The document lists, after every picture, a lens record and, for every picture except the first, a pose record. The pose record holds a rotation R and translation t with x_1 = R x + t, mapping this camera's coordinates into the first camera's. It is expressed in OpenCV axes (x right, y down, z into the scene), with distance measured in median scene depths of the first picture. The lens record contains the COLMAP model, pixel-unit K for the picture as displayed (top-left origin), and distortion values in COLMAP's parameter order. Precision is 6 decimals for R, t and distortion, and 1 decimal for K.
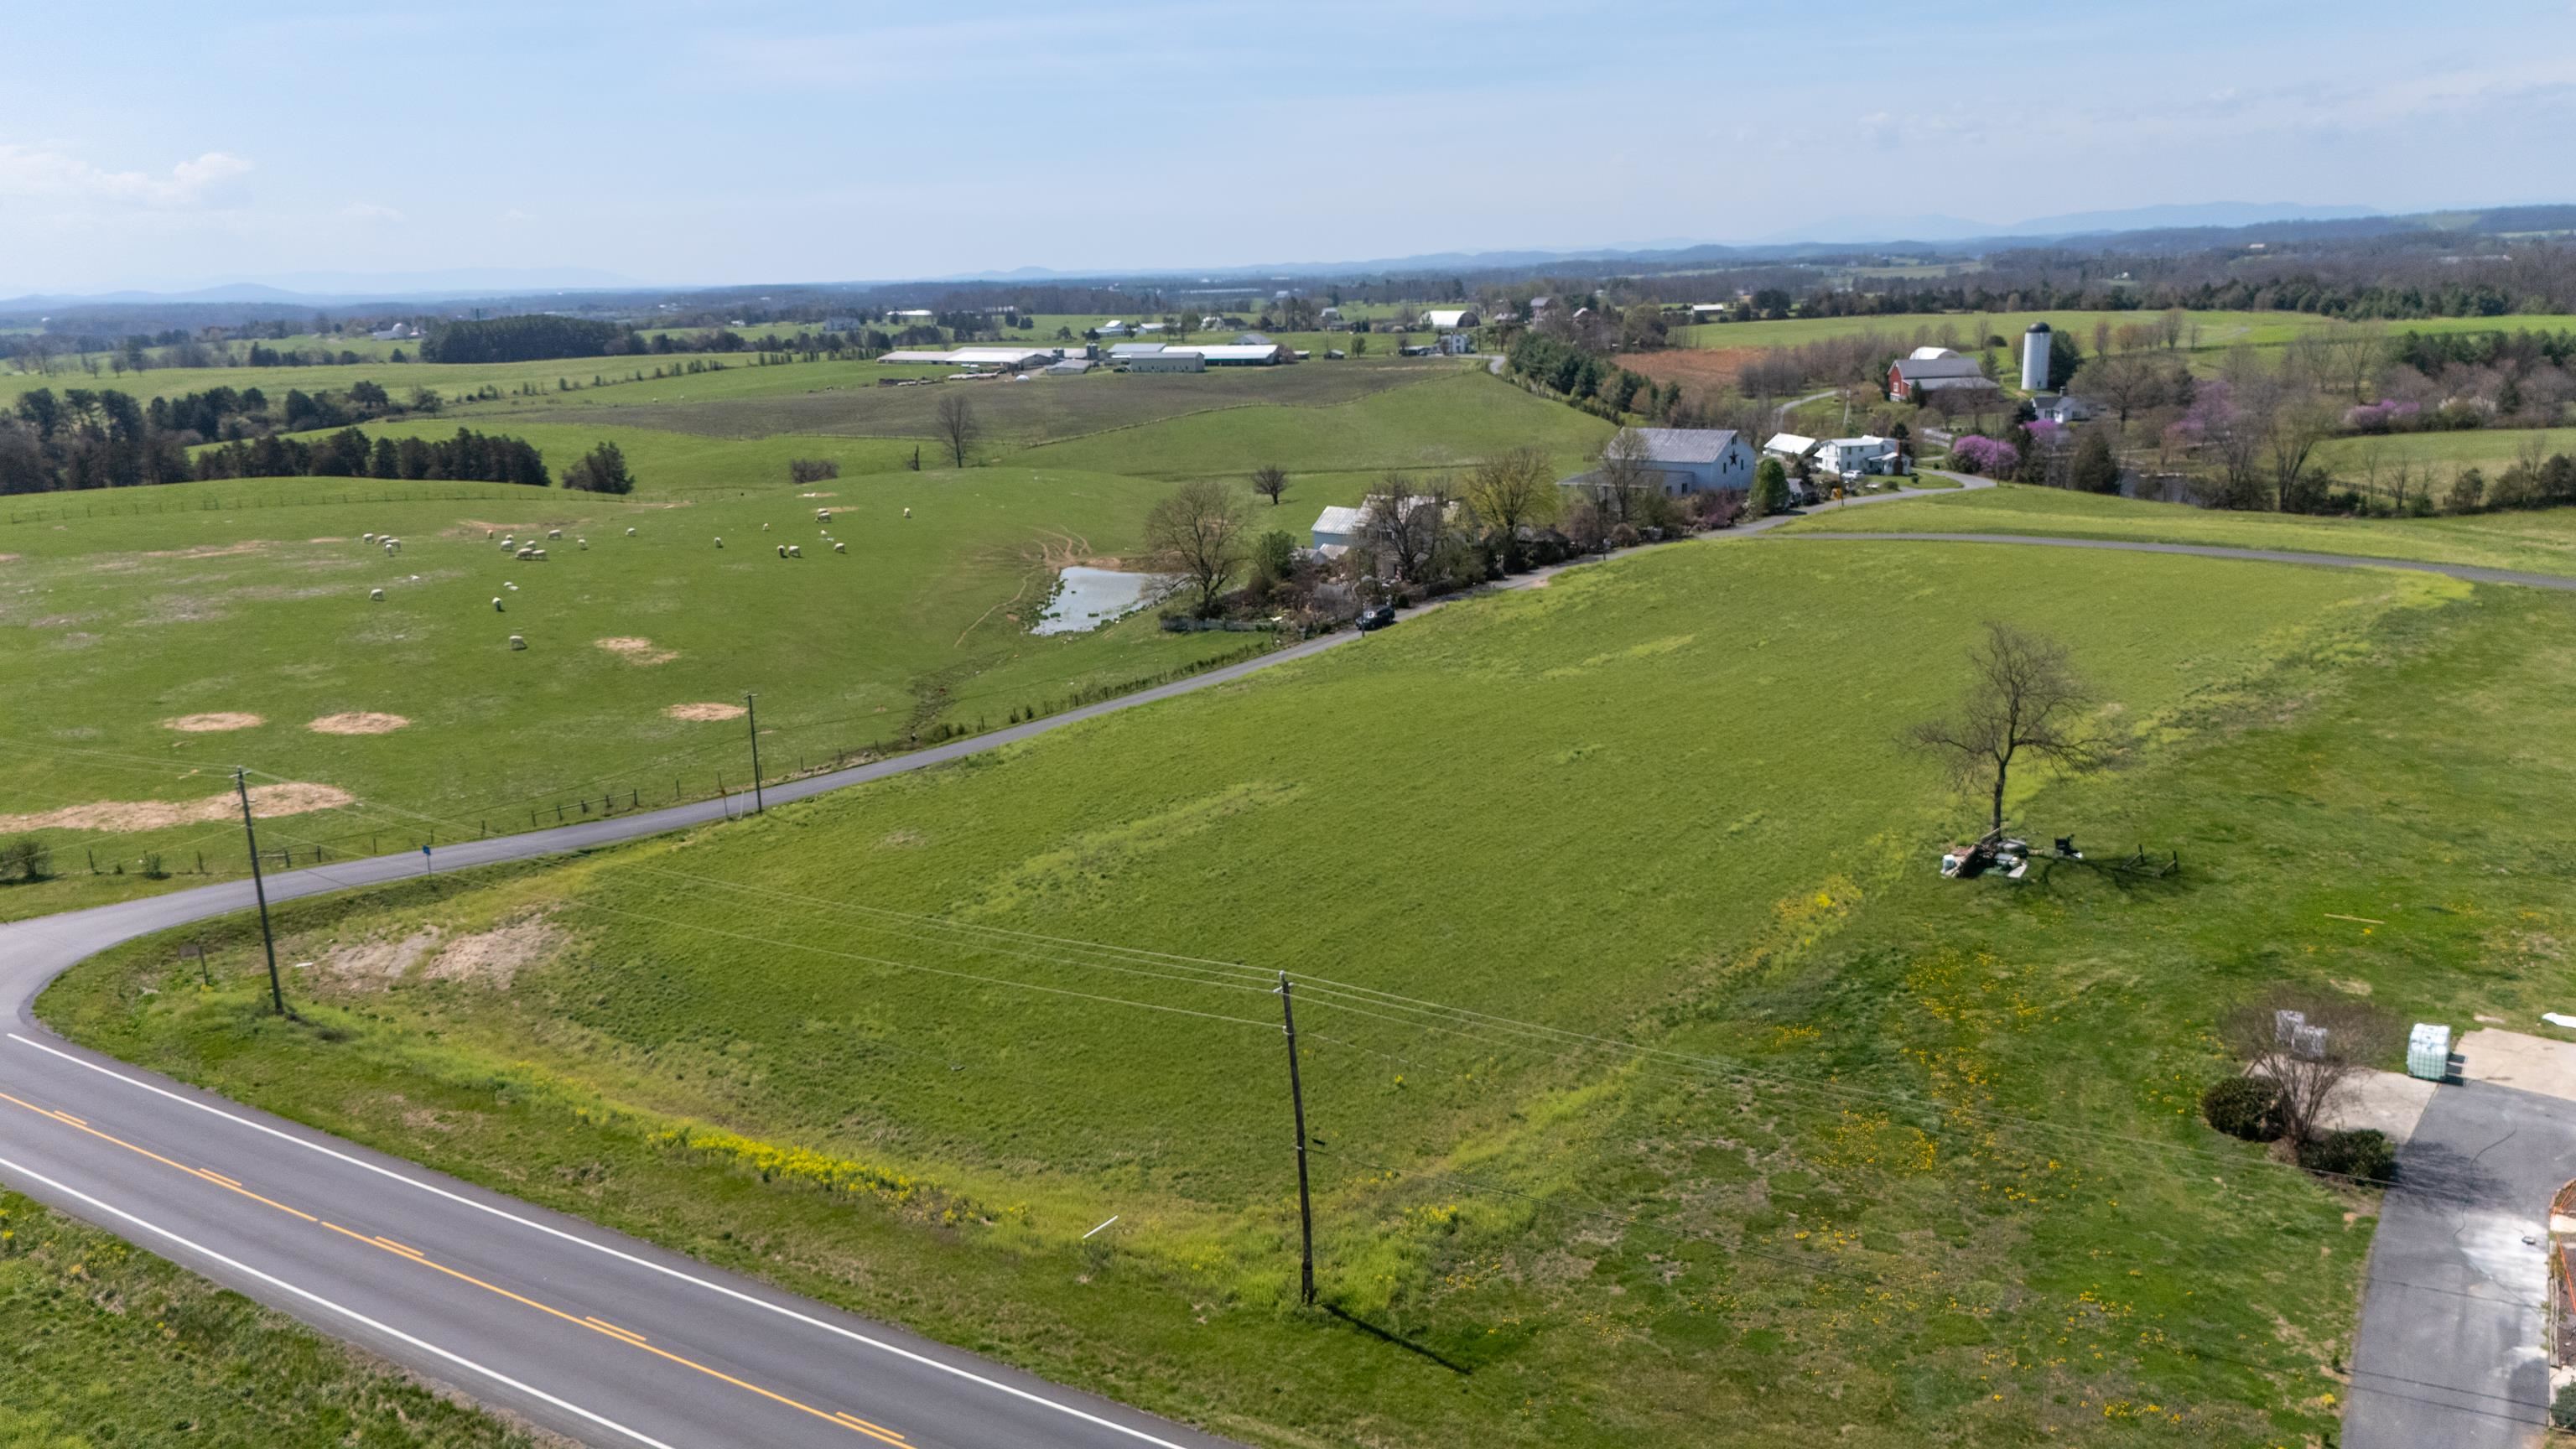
lens RADIAL K [[1904.5, 0, 1287.0], [0, 1904.5, 720.7], [0, 0, 1]] dist [0.072234, -0.072460]
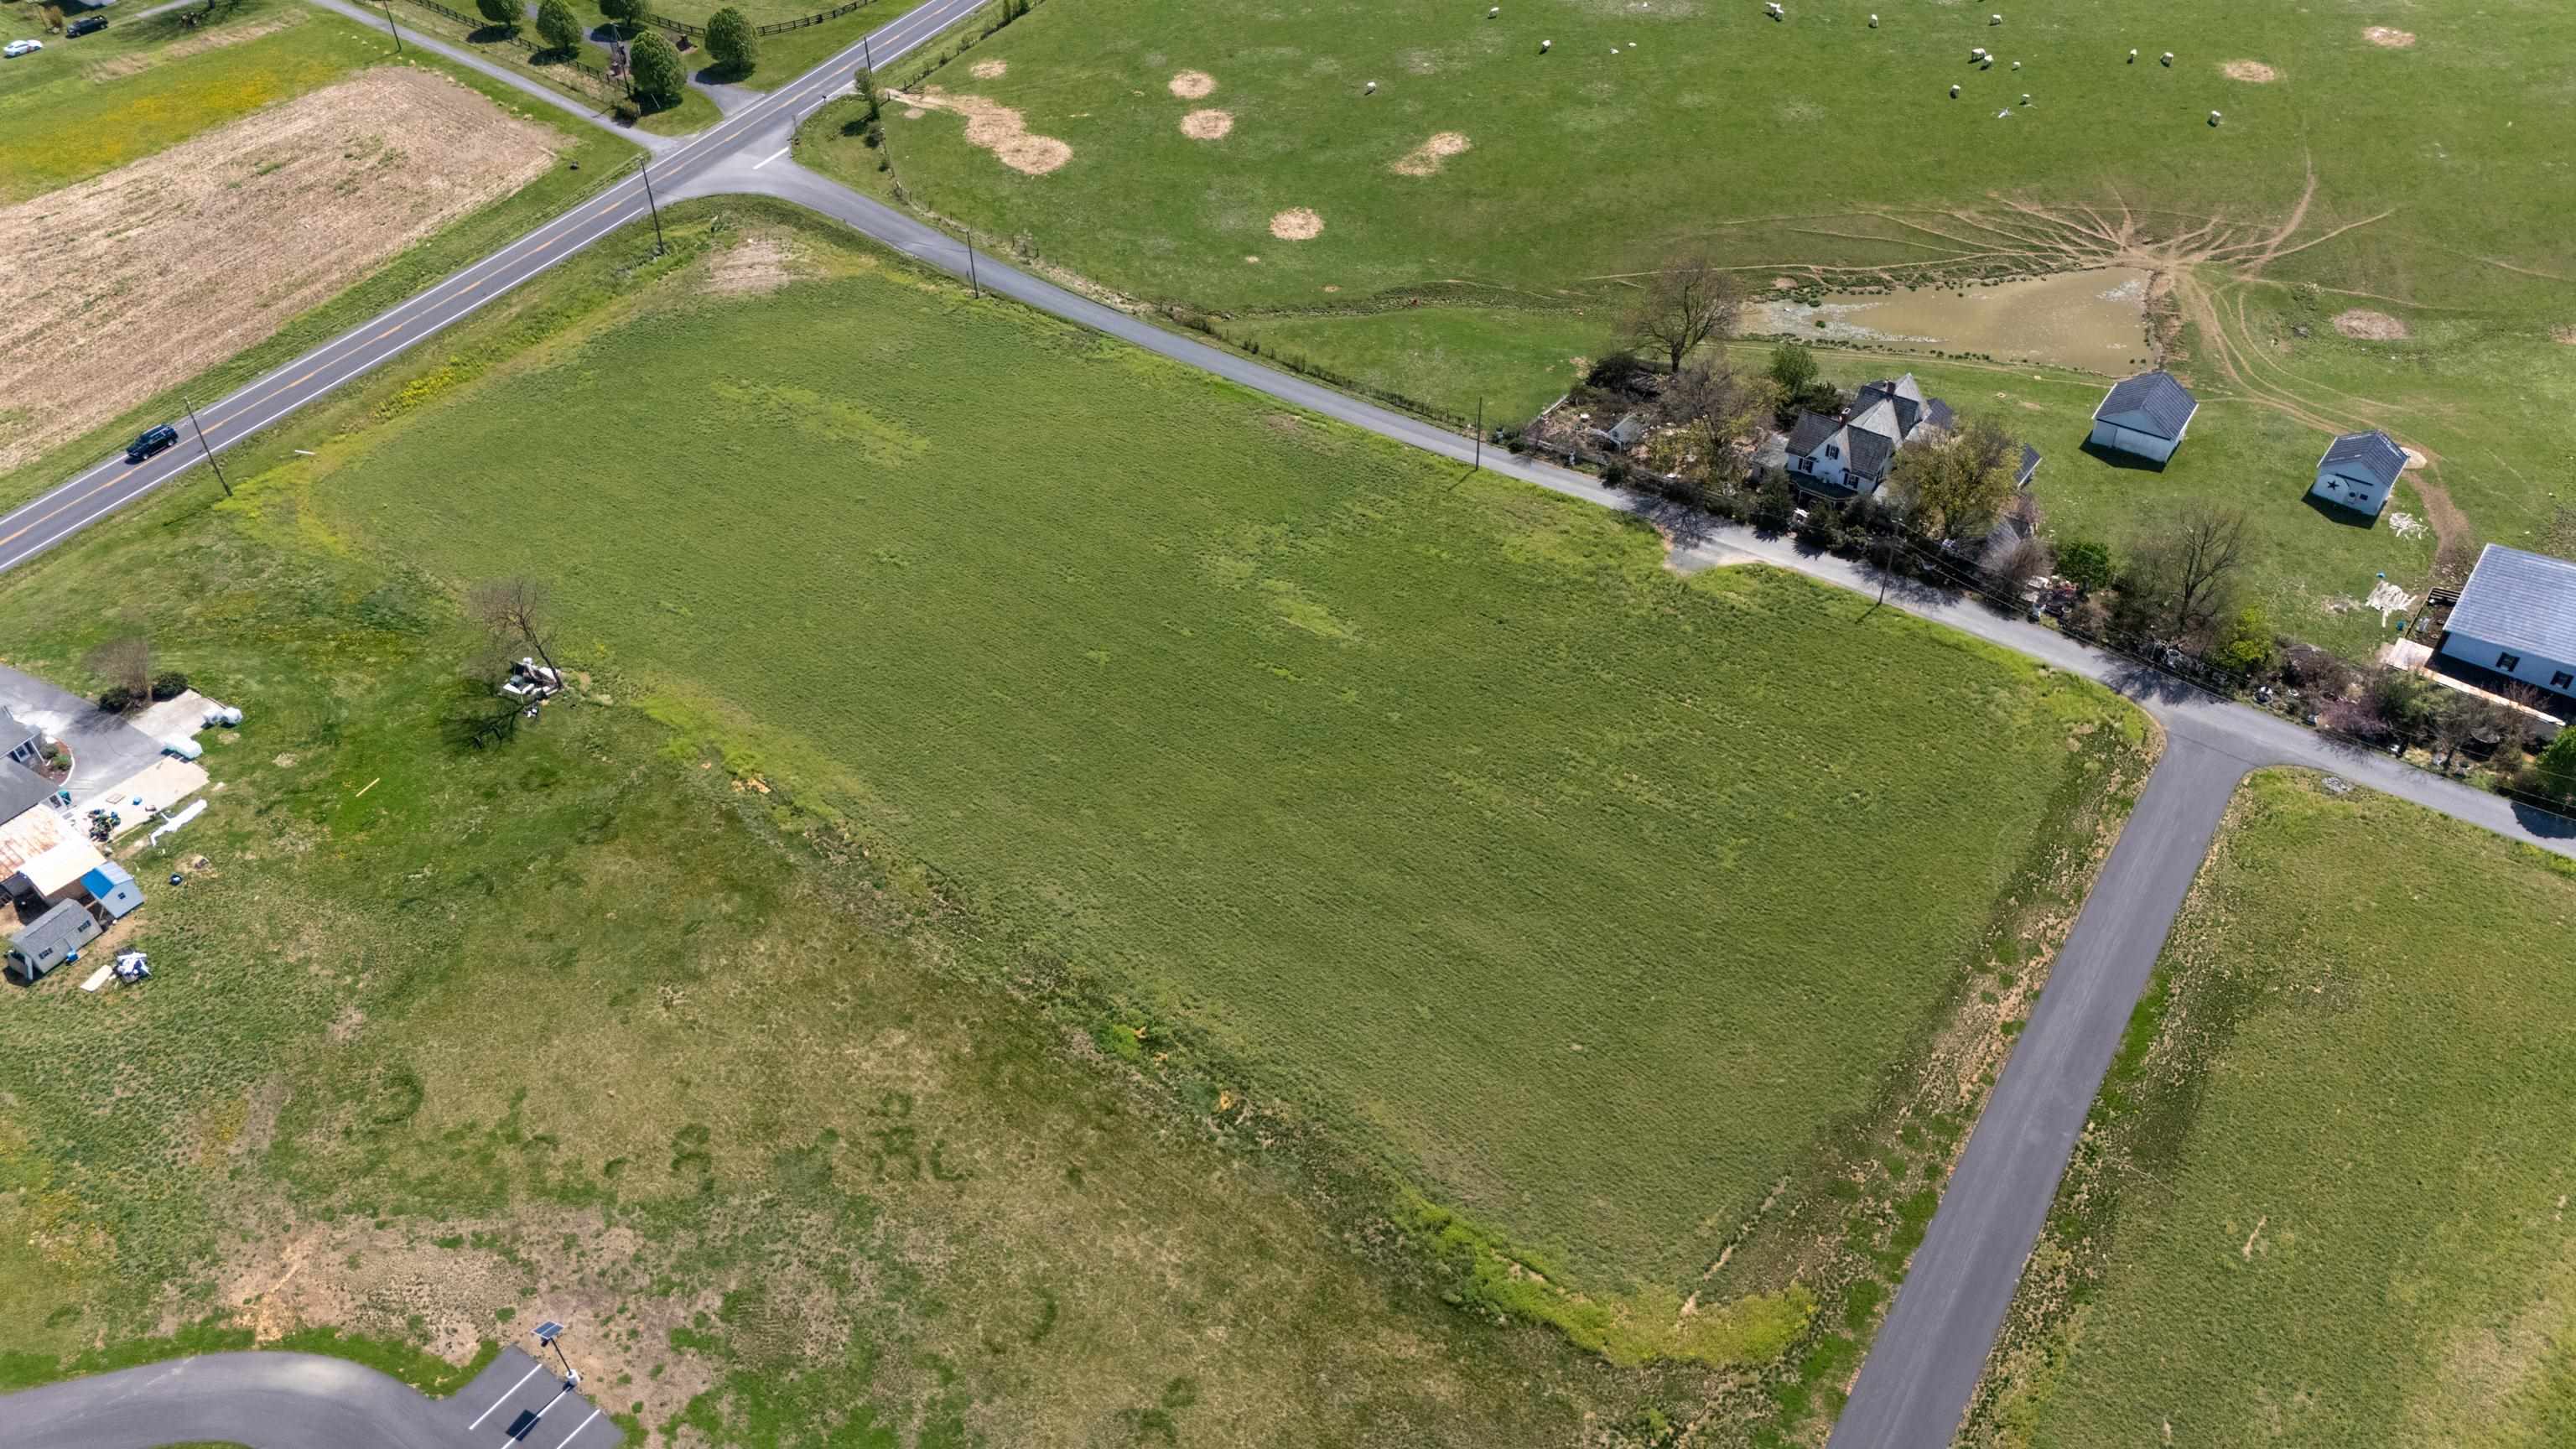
lens RADIAL K [[1904.5, 0, 1287.0], [0, 1904.5, 720.7], [0, 0, 1]] dist [0.072234, -0.072460]
pose [[0.077037, 0.683904, -0.725494, 1.569486], [-0.200836, 0.723385, 0.660590, -1.087777], [0.976591, 0.094815, 0.193080, 1.238551]]
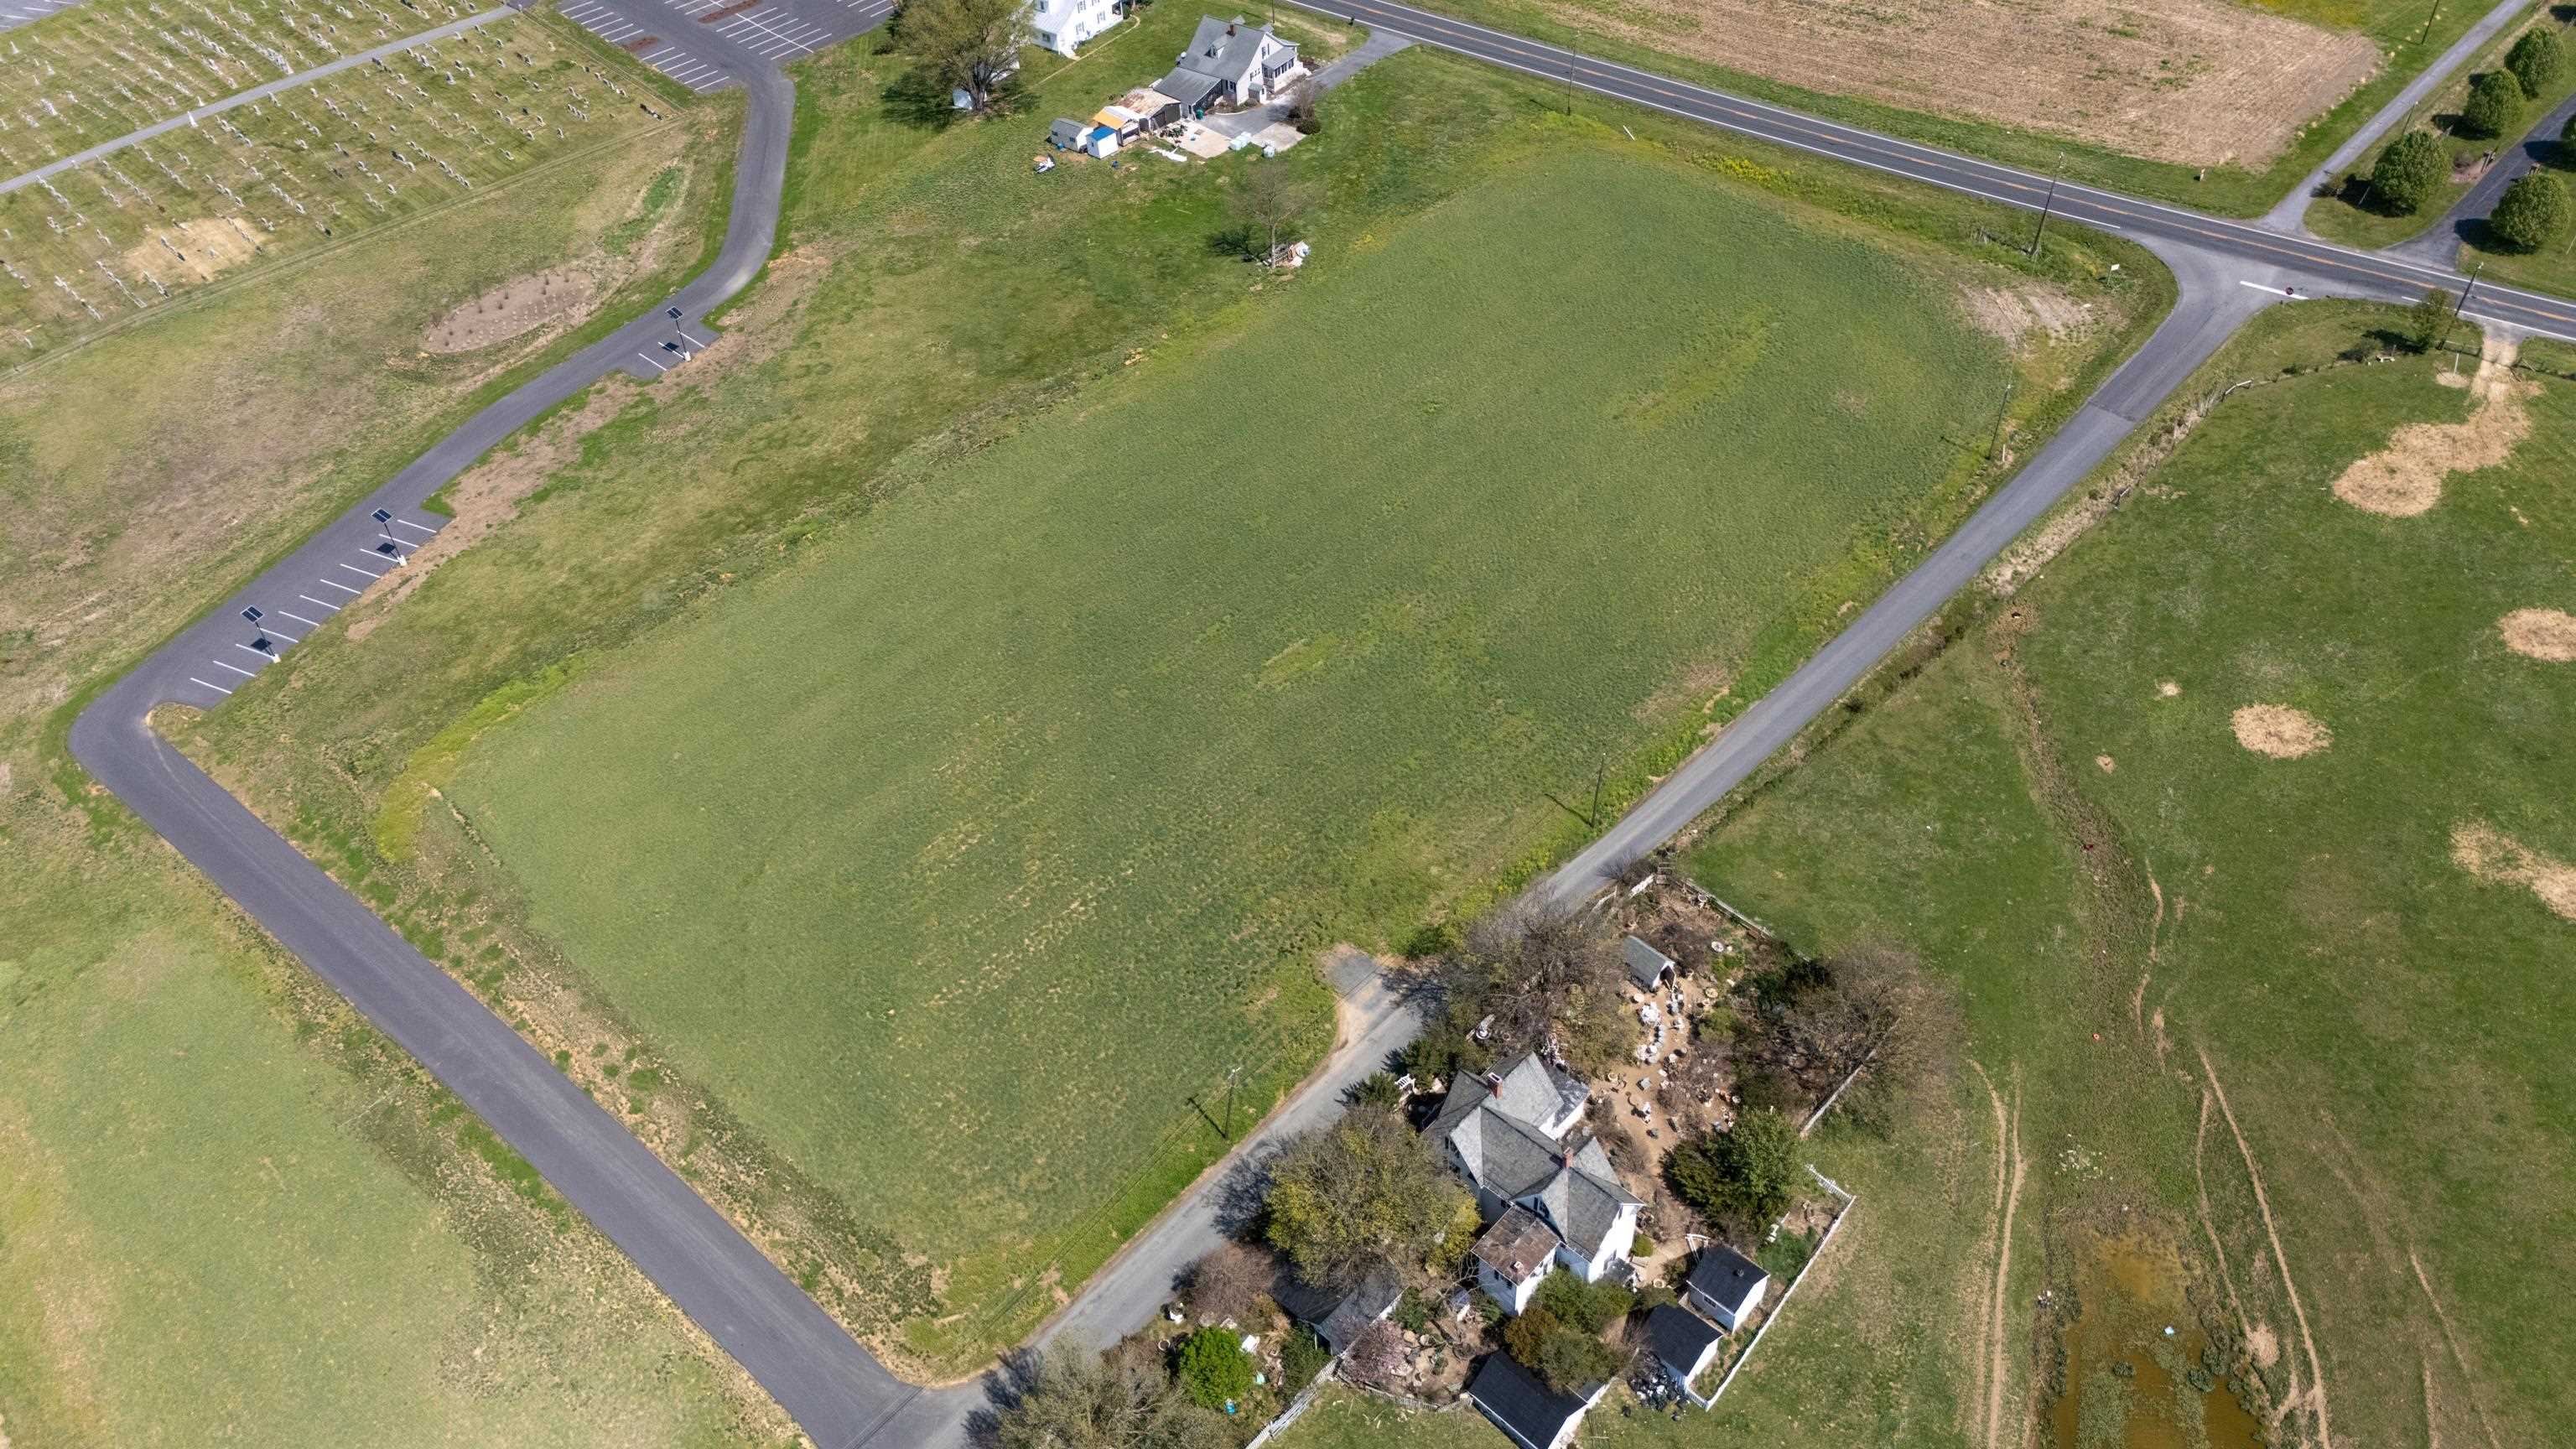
lens RADIAL K [[1891.5, 0, 1287.5], [0, 1891.5, 731.7], [0, 0, 1]] dist [0.074857, -0.072713]
pose [[-0.997036, 0.025946, 0.072433, 0.200725], [0.074696, 0.552133, 0.830403, -1.377100], [-0.018448, 0.833352, -0.552435, 2.522342]]
